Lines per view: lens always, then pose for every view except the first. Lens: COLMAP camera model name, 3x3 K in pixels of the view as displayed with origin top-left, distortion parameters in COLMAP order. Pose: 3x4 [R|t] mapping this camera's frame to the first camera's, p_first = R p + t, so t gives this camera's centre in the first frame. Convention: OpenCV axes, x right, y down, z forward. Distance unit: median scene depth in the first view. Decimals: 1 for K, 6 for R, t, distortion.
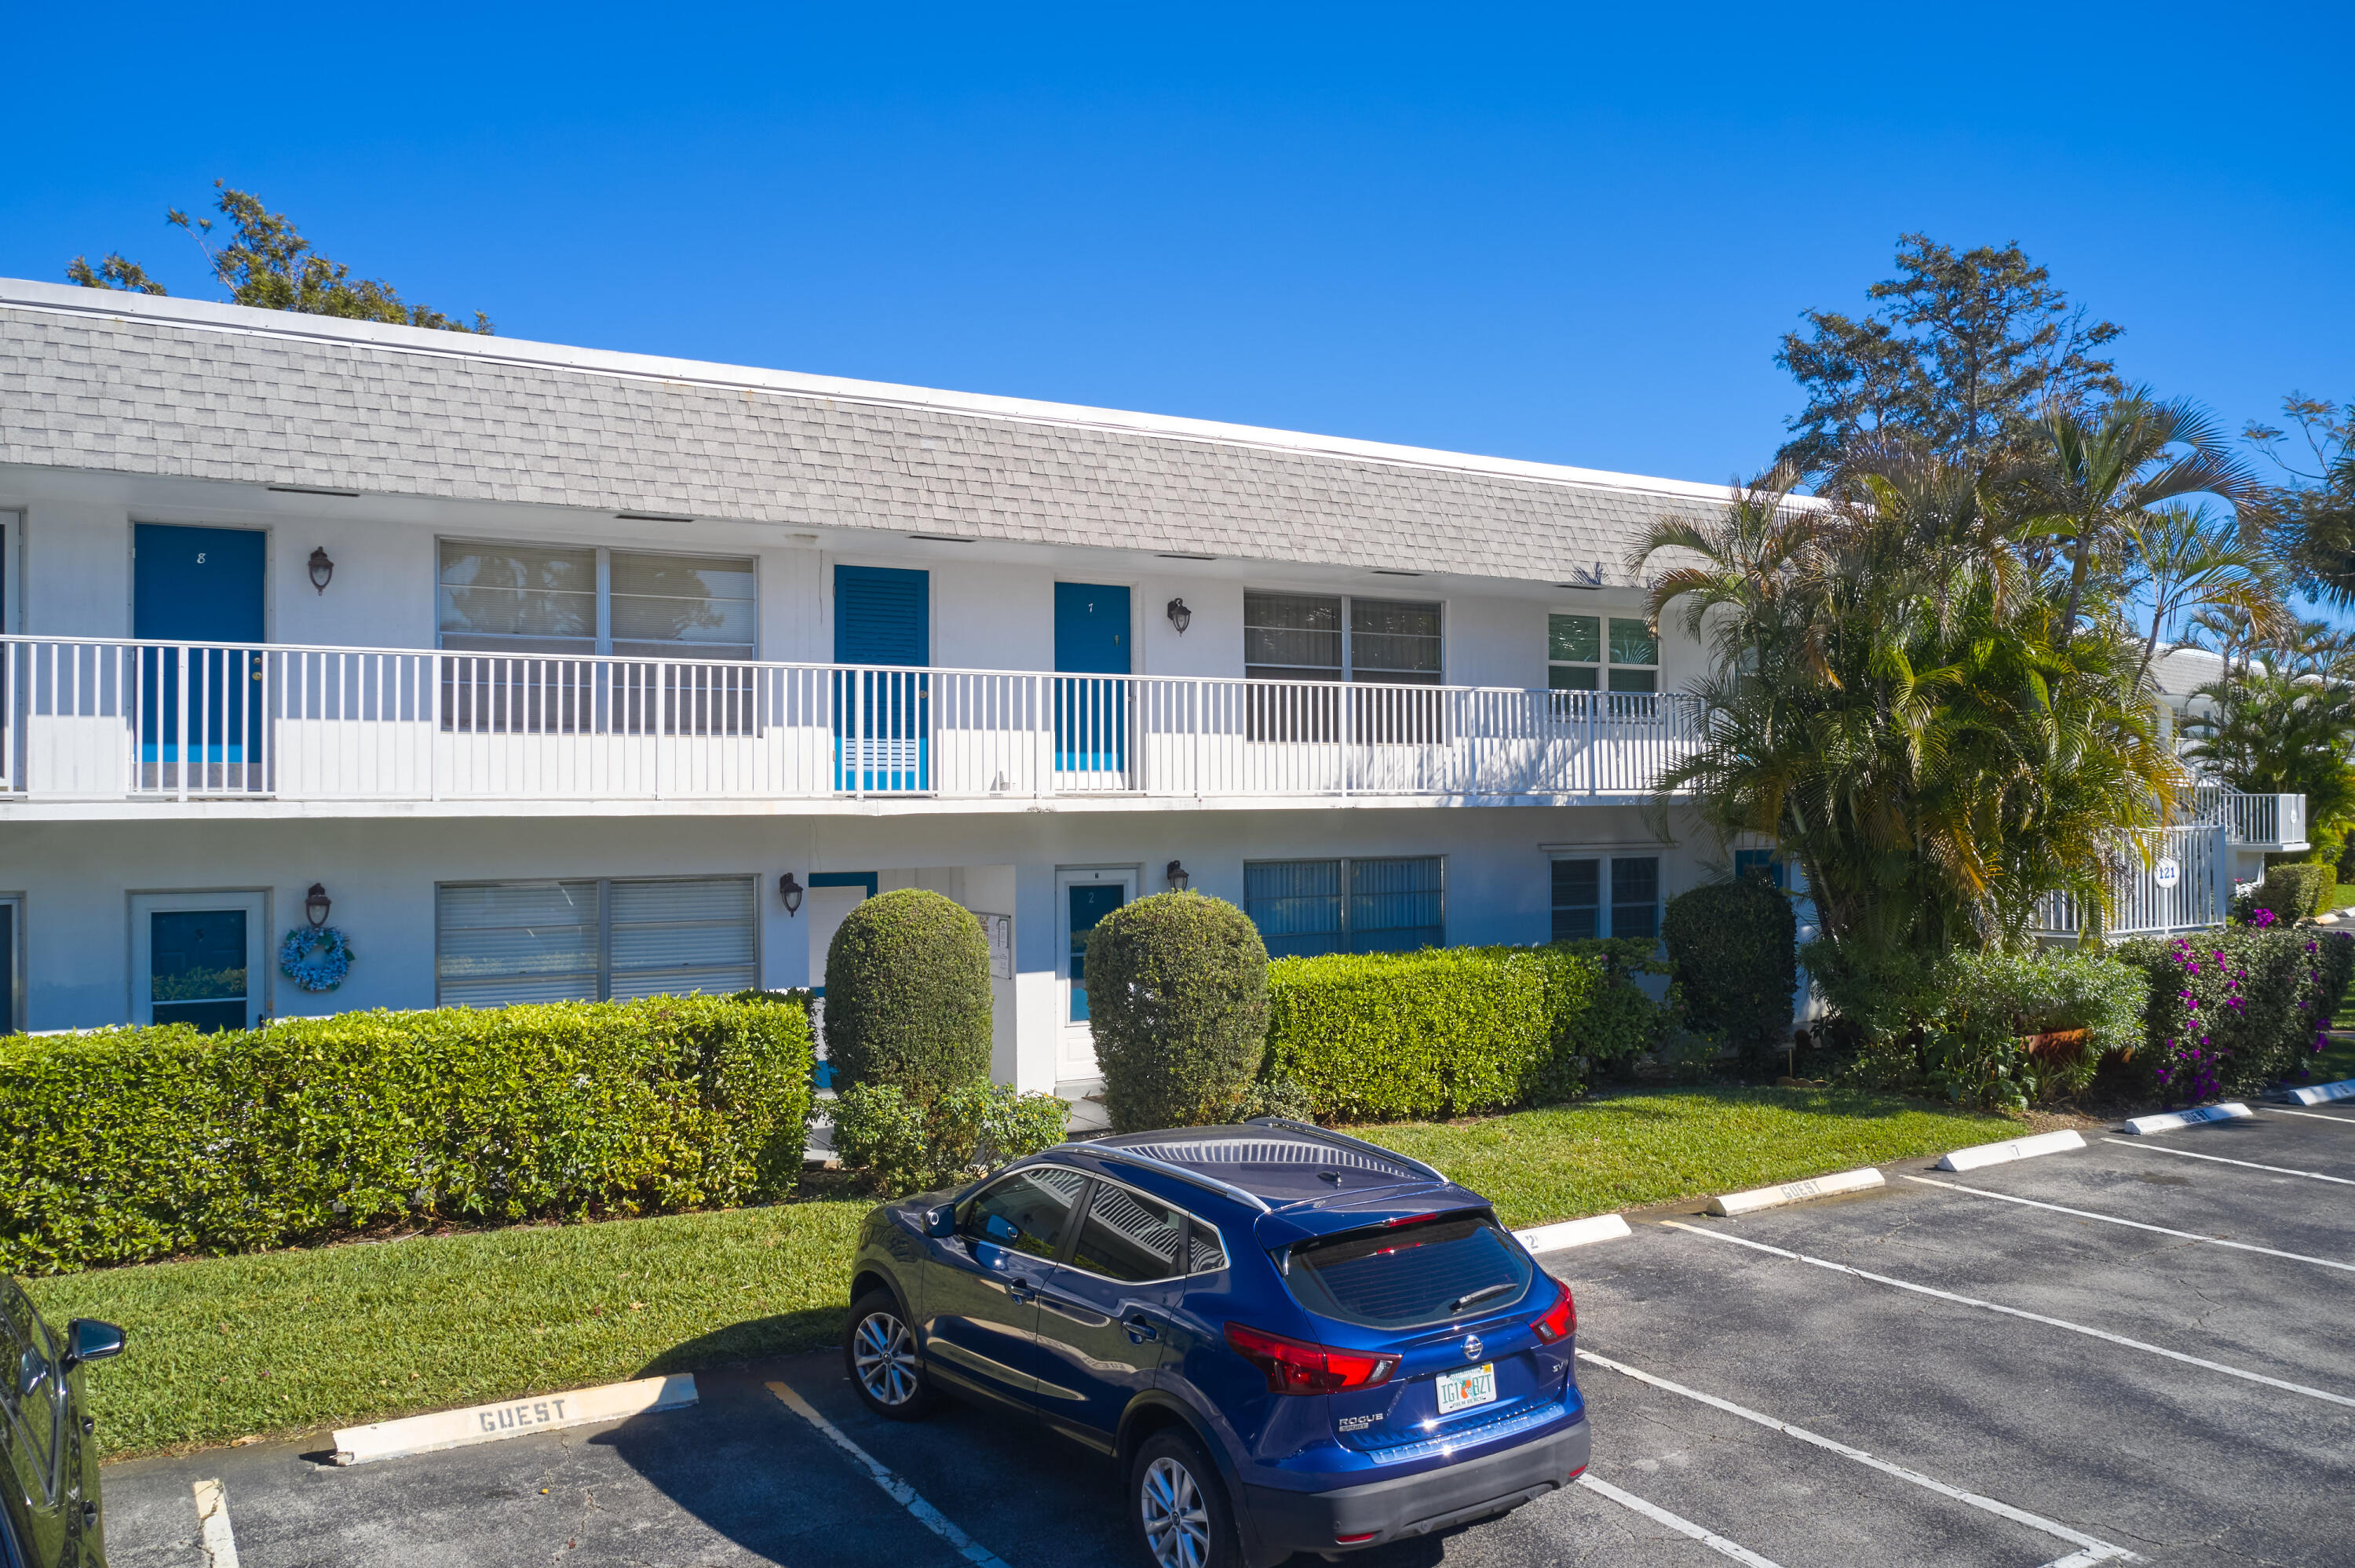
lens RADIAL K [[1870.9, 0, 1177.5], [0, 1870.9, 784.0], [0, 0, 1]] dist [-0.031253, 0.003056]
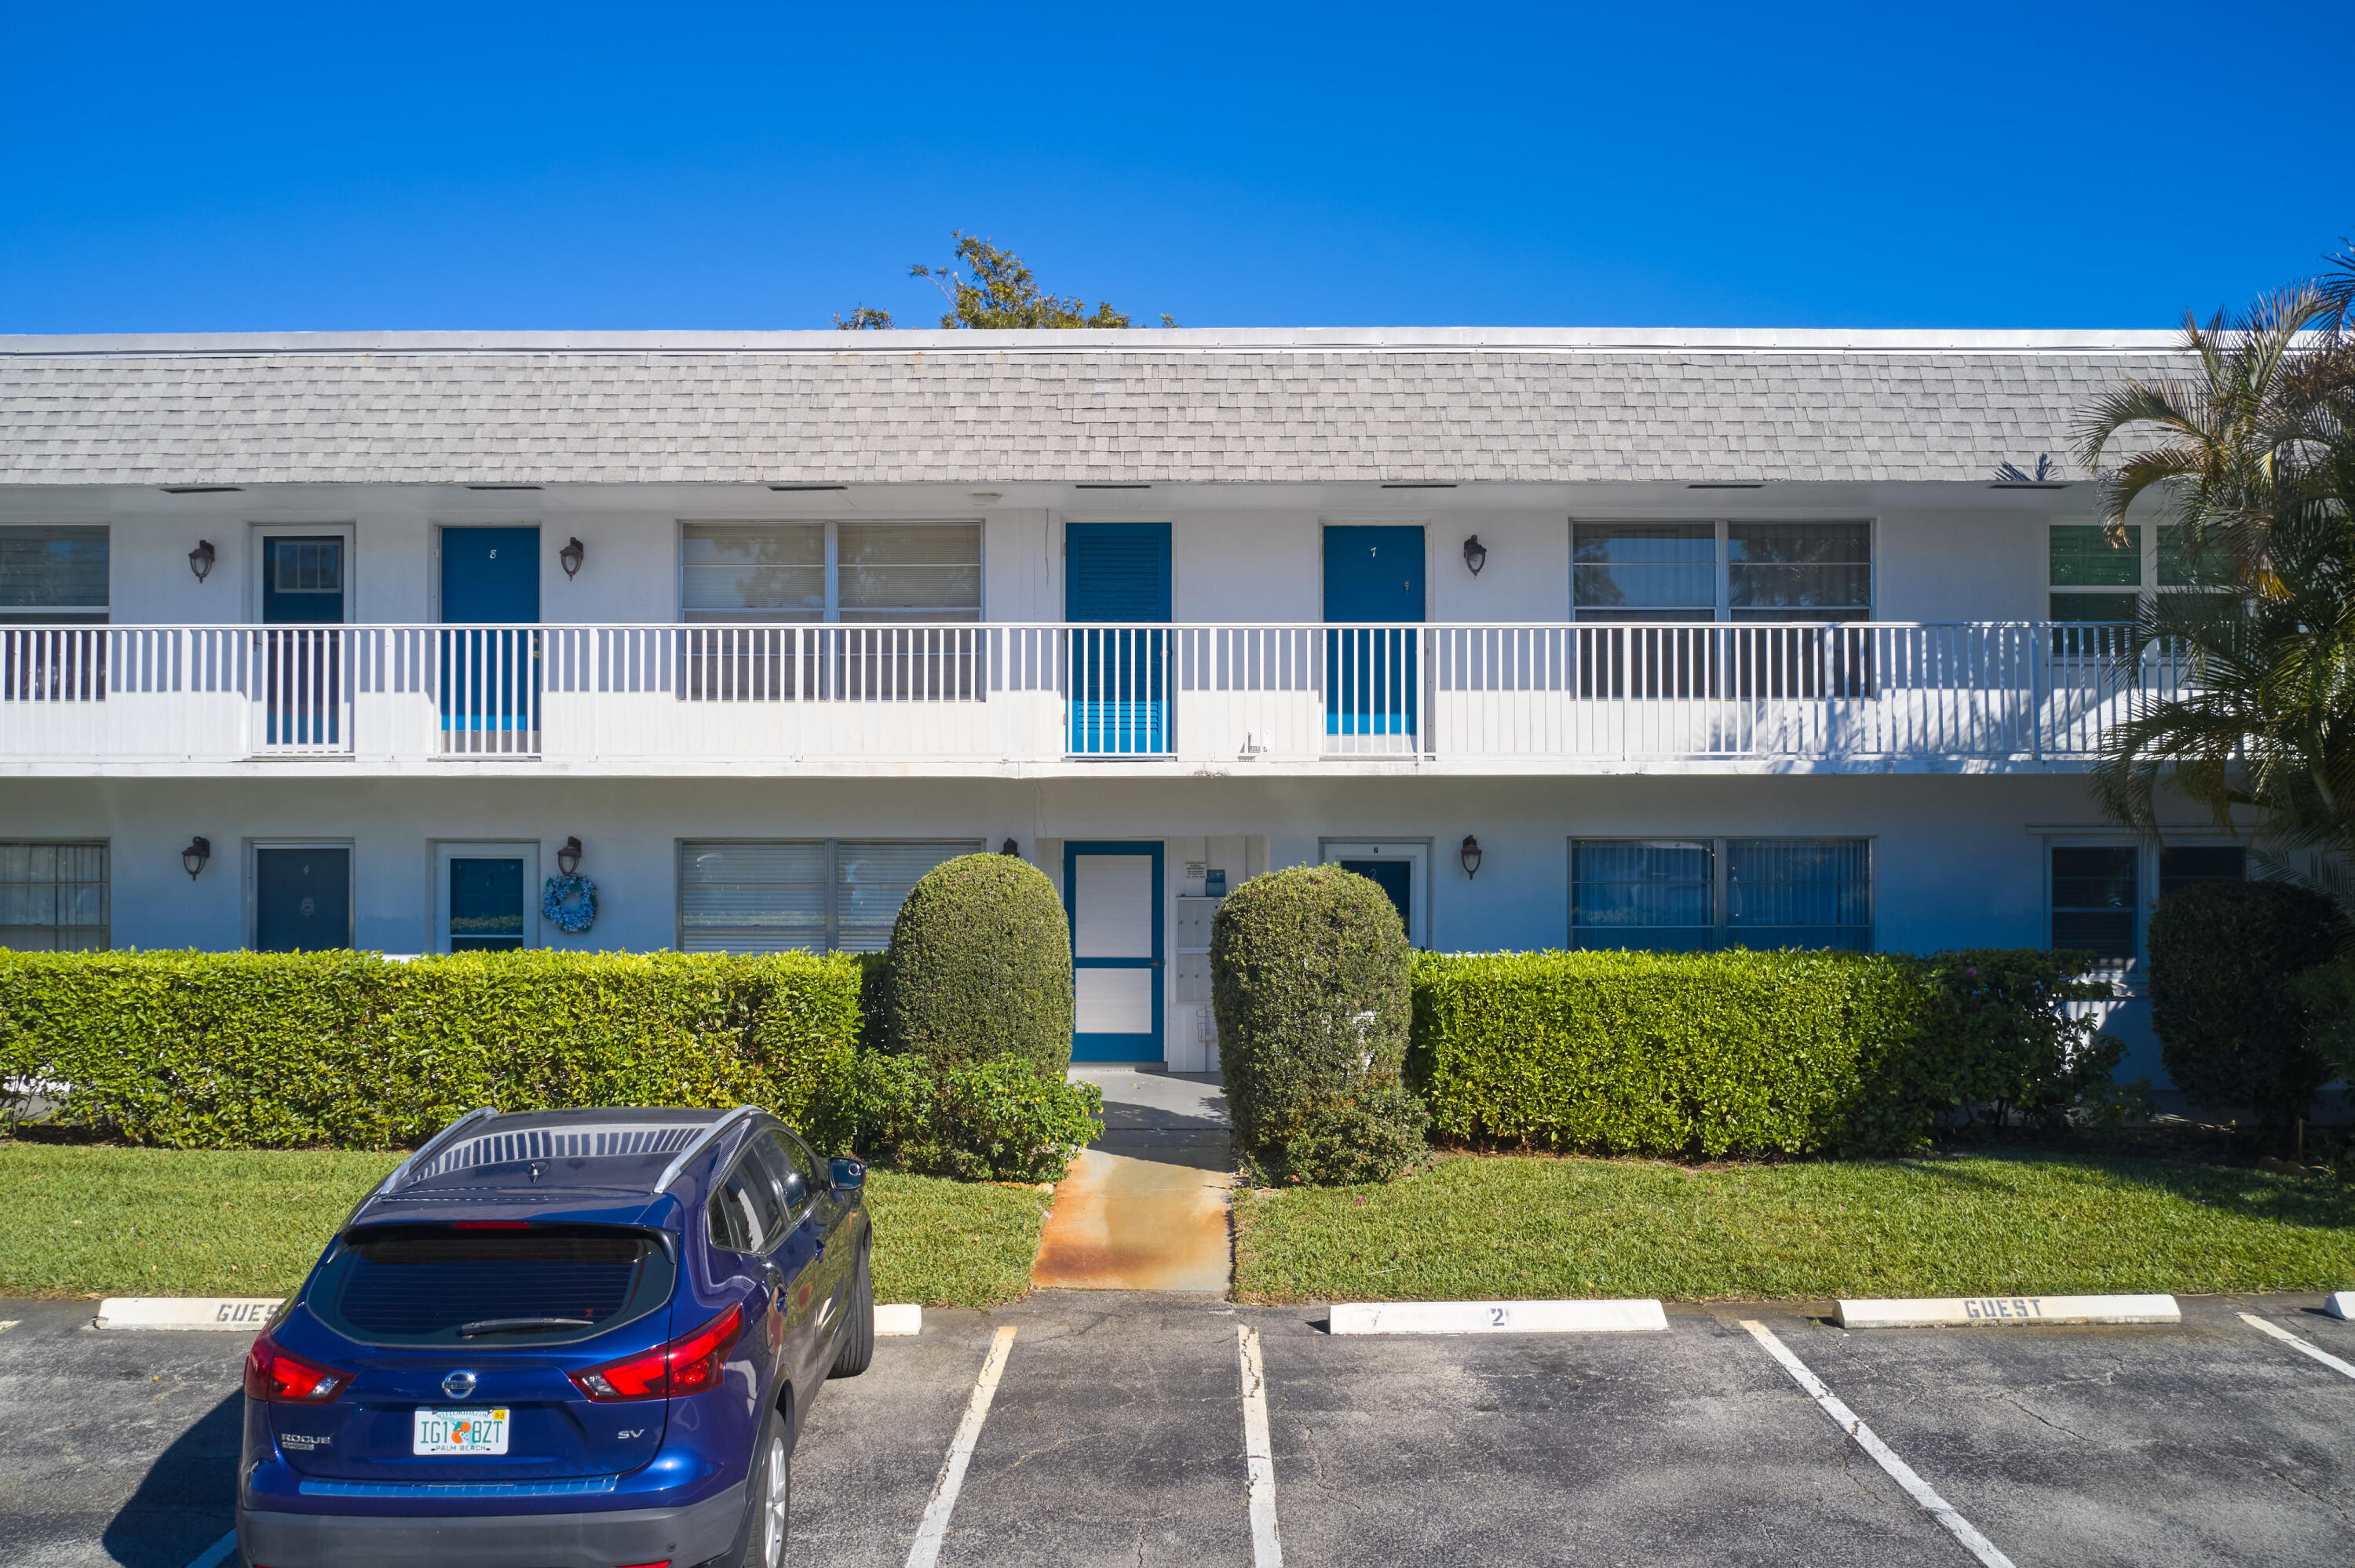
lens RADIAL K [[1870.9, 0, 1177.5], [0, 1870.9, 784.0], [0, 0, 1]] dist [-0.031253, 0.003056]
pose [[0.845814, 0.003270, -0.533468, 0.409874], [0.000615, 0.999975, 0.007104, 0.012558], [0.533477, -0.006337, 0.845791, 0.219689]]
